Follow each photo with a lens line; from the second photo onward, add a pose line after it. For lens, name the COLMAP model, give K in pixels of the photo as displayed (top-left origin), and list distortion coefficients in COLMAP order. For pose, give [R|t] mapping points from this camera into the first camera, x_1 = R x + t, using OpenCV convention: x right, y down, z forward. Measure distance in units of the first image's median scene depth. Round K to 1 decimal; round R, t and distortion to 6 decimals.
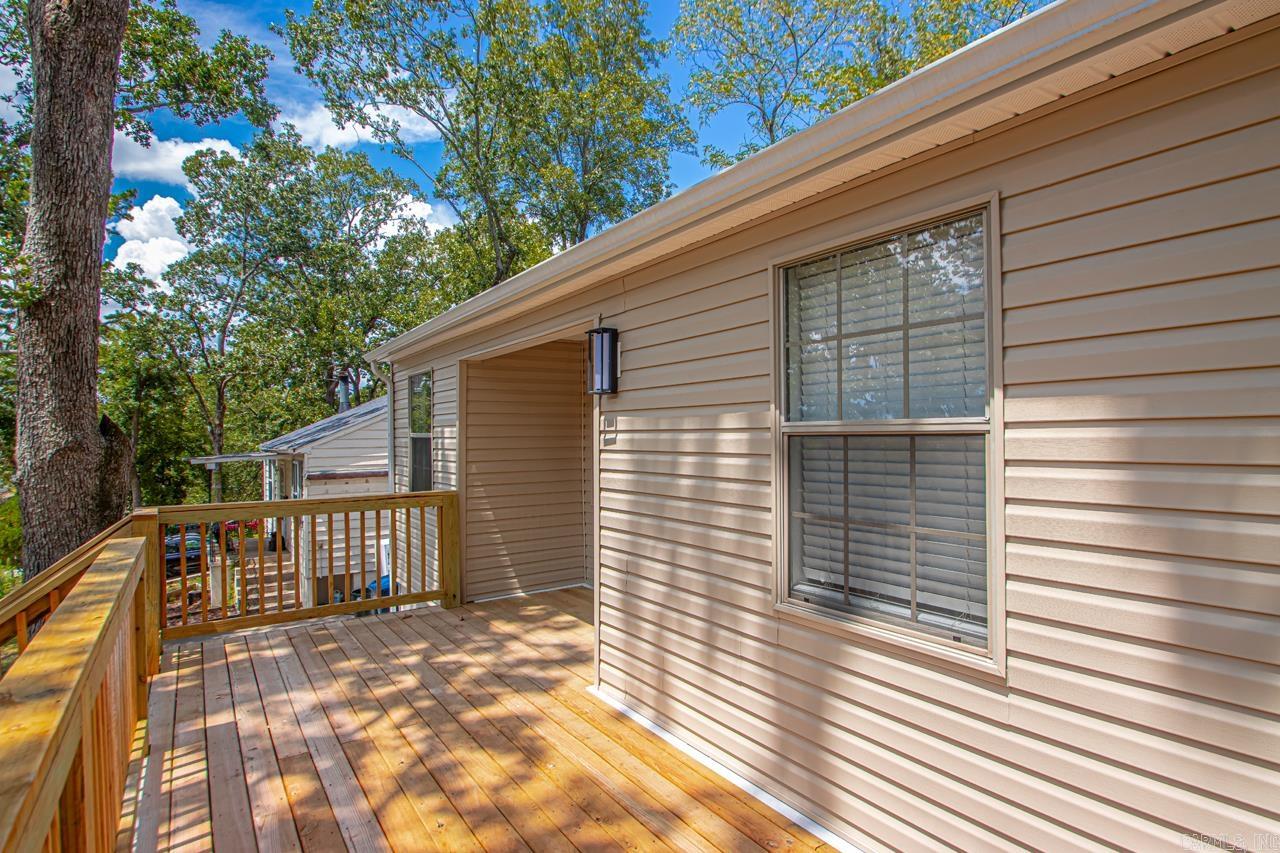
lens RADIAL K [[696.4, 0, 643.6], [0, 696.4, 404.6], [0, 0, 1]] dist [-0.002340, -0.013852]
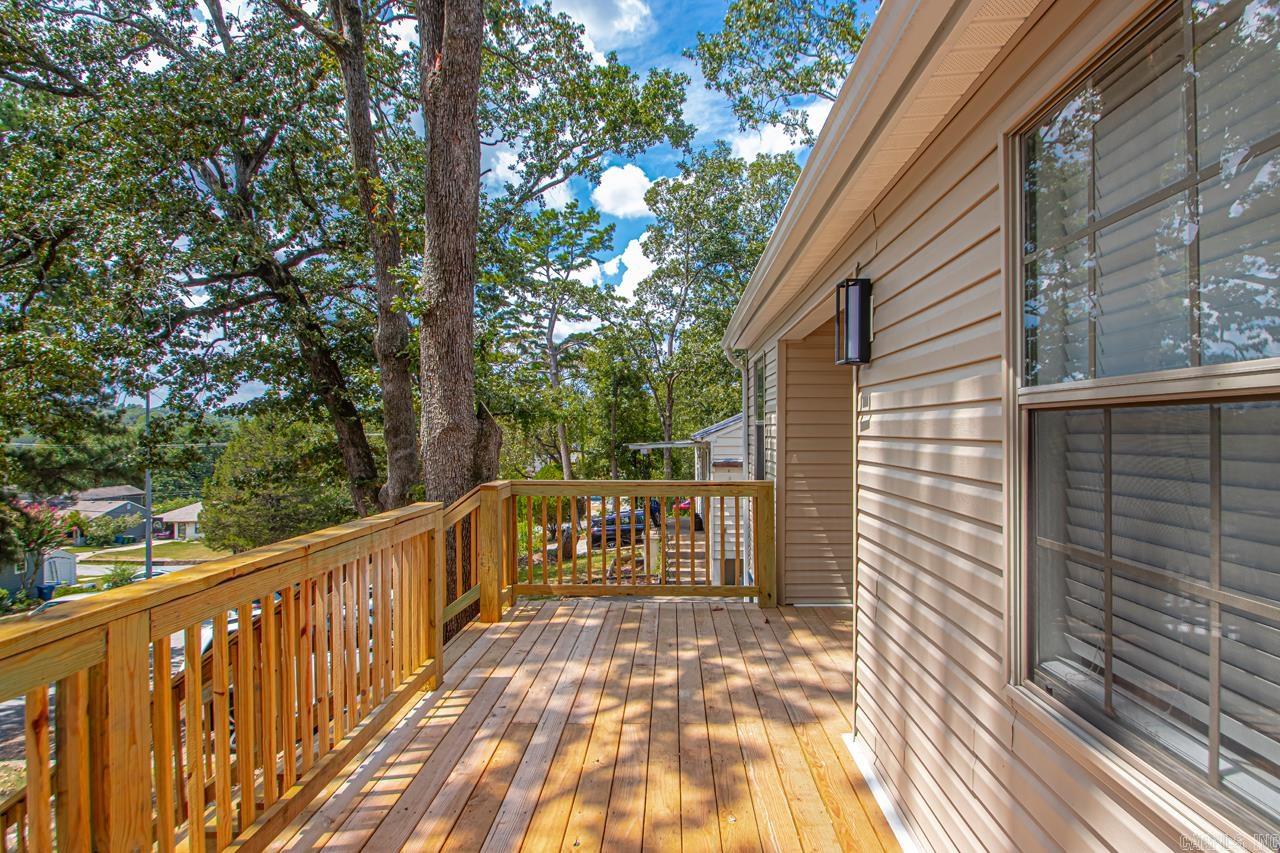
lens RADIAL K [[696.4, 0, 643.6], [0, 696.4, 404.6], [0, 0, 1]] dist [-0.002340, -0.013852]
pose [[0.793604, -0.010259, -0.608348, 0.207952], [0.014543, 0.999892, 0.002110, 0.022781], [0.608260, -0.010521, 0.793668, 0.217798]]
